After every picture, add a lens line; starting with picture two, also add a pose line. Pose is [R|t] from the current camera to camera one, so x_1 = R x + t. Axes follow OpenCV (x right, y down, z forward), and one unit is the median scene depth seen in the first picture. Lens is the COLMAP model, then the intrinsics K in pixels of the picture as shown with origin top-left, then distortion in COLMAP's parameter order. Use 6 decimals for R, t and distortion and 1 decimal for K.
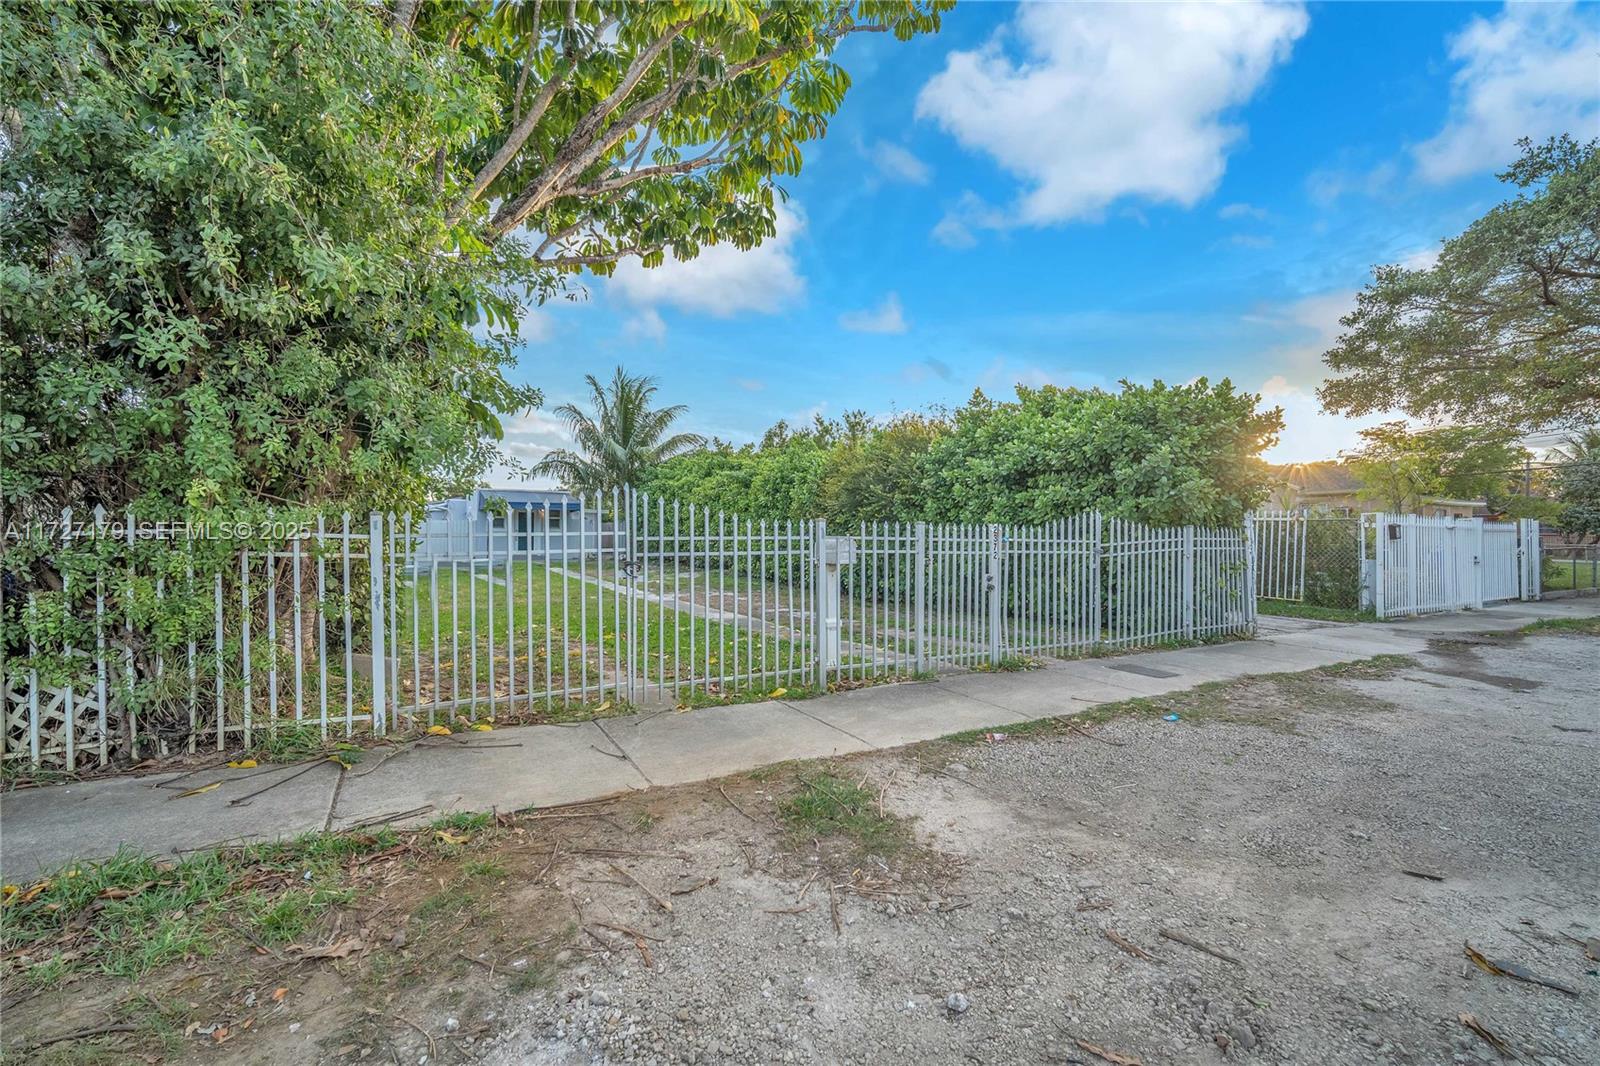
lens RADIAL K [[695.9, 0, 782.7], [0, 695.9, 542.5], [0, 0, 1]] dist [-0.007214, 0.001463]
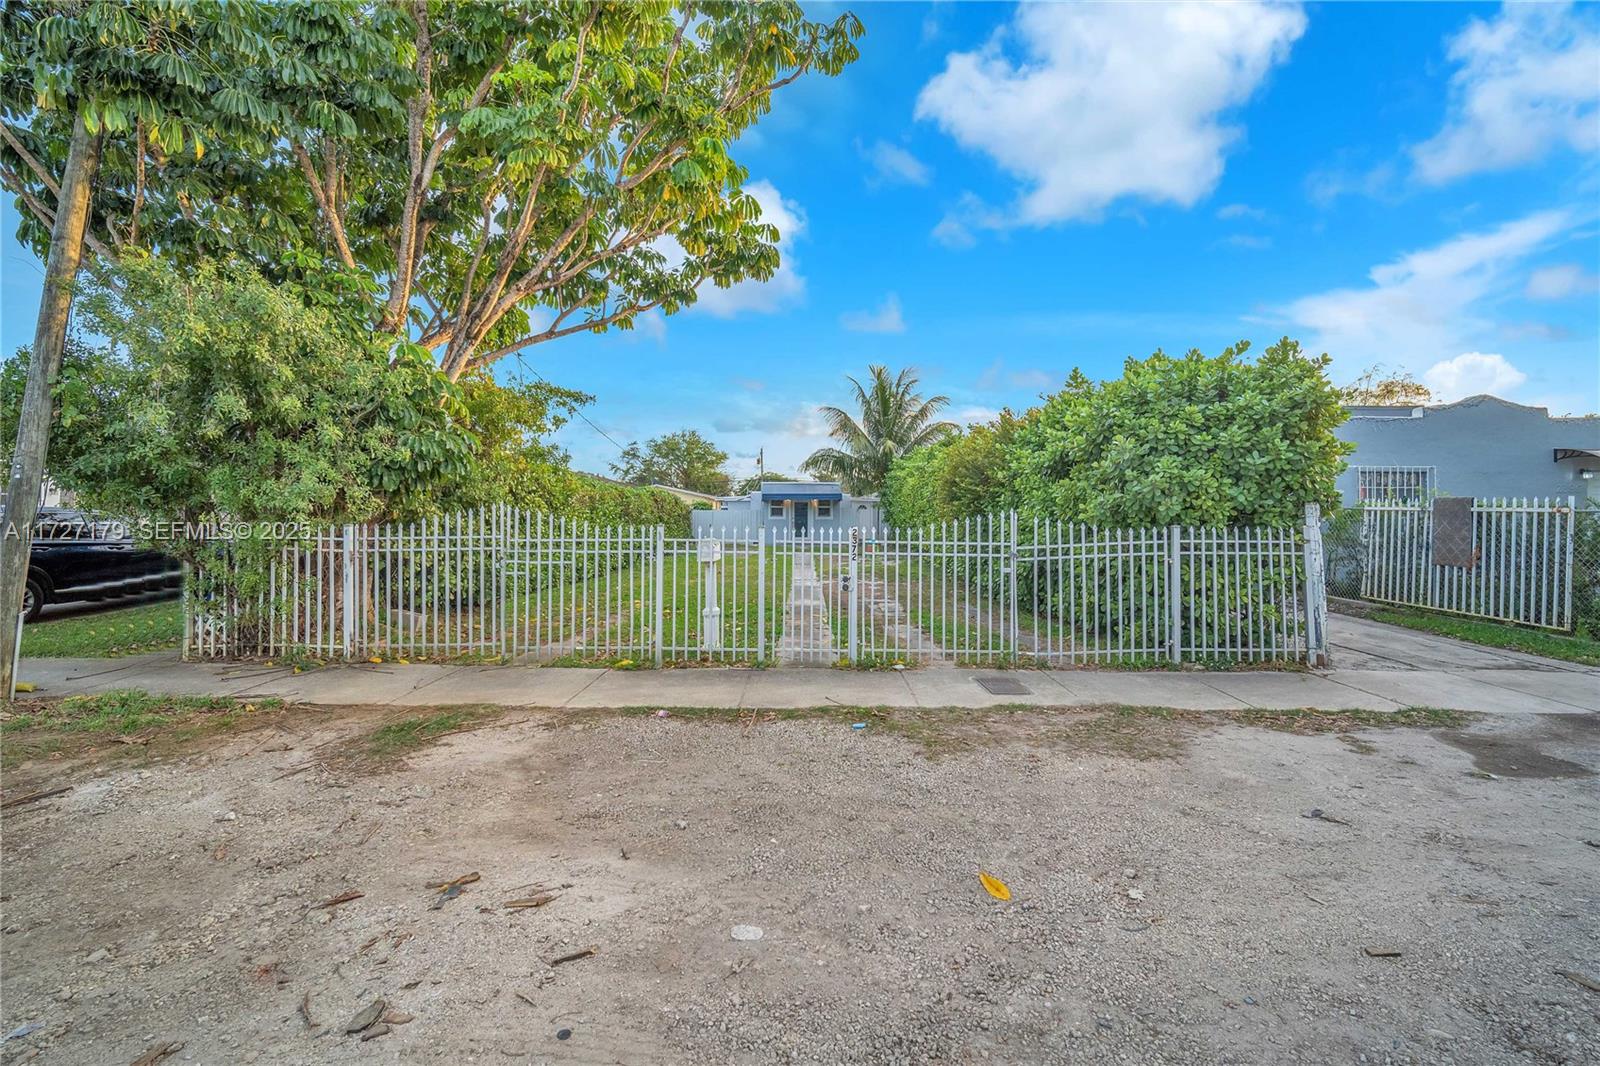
lens RADIAL K [[695.9, 0, 784.6], [0, 695.9, 518.5], [0, 0, 1]] dist [-0.007214, 0.001463]
pose [[0.864625, -0.002328, -0.502412, 1.239802], [-0.002517, 0.999957, -0.008965, -0.049661], [0.502411, 0.009016, 0.864582, 0.085603]]
